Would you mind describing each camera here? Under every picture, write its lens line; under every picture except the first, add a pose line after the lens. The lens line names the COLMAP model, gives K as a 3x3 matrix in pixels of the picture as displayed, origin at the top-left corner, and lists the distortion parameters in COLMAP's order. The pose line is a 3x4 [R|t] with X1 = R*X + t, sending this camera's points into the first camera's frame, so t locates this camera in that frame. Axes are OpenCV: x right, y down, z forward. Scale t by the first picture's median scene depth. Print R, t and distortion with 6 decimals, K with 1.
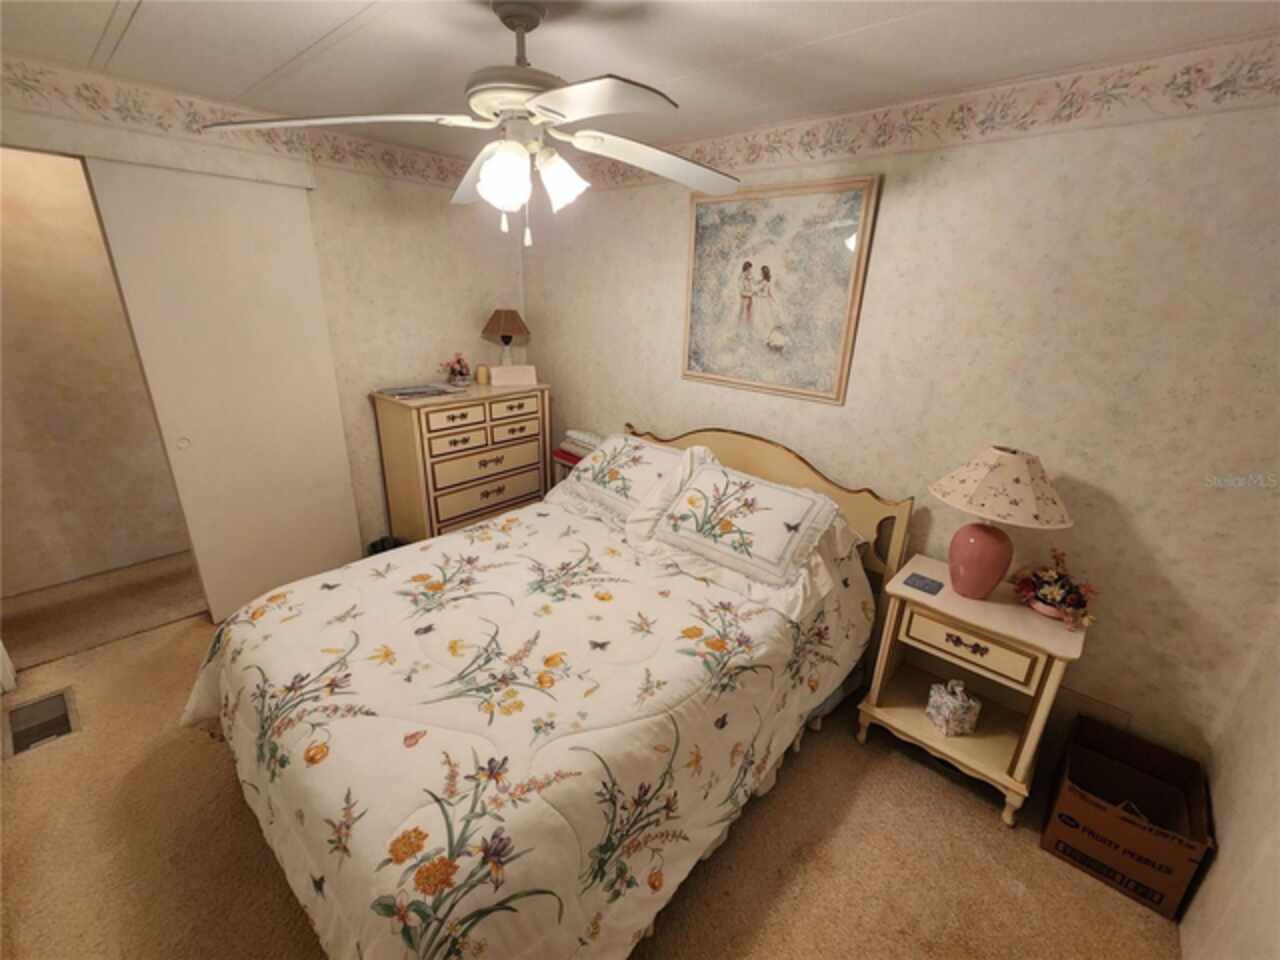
lens RADIAL K [[524.8, 0, 637.5], [0, 524.8, 474.0], [0, 0, 1]] dist [0.006781, 0.000223]
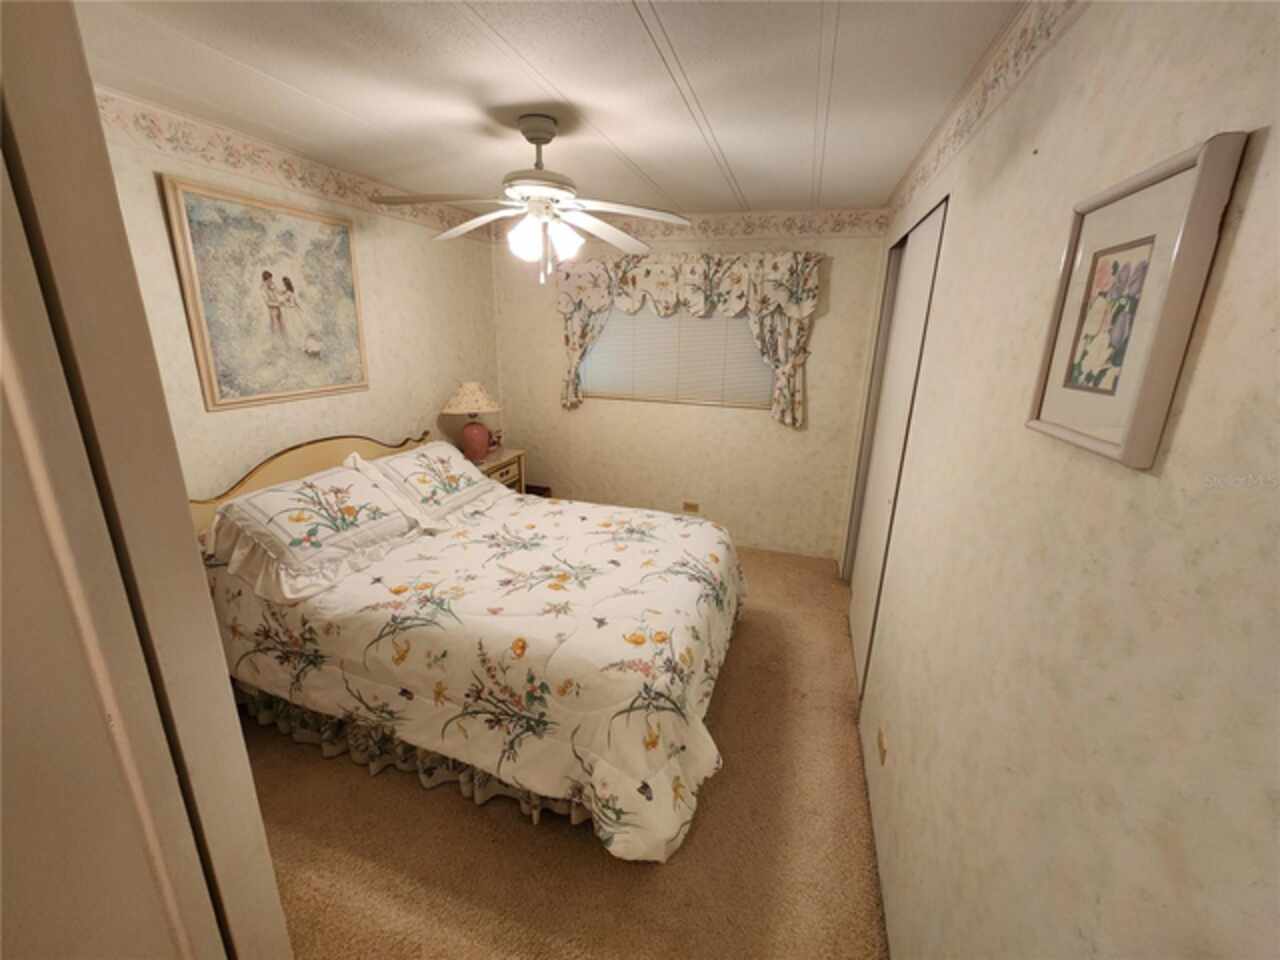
lens RADIAL K [[524.8, 0, 635.0], [0, 524.8, 476.4], [0, 0, 1]] dist [0.006781, 0.000223]
pose [[-0.408453, -0.301750, 0.861460, -1.053513], [0.267032, 0.862985, 0.428895, -0.321300], [-0.872846, 0.405220, -0.271912, 0.847331]]
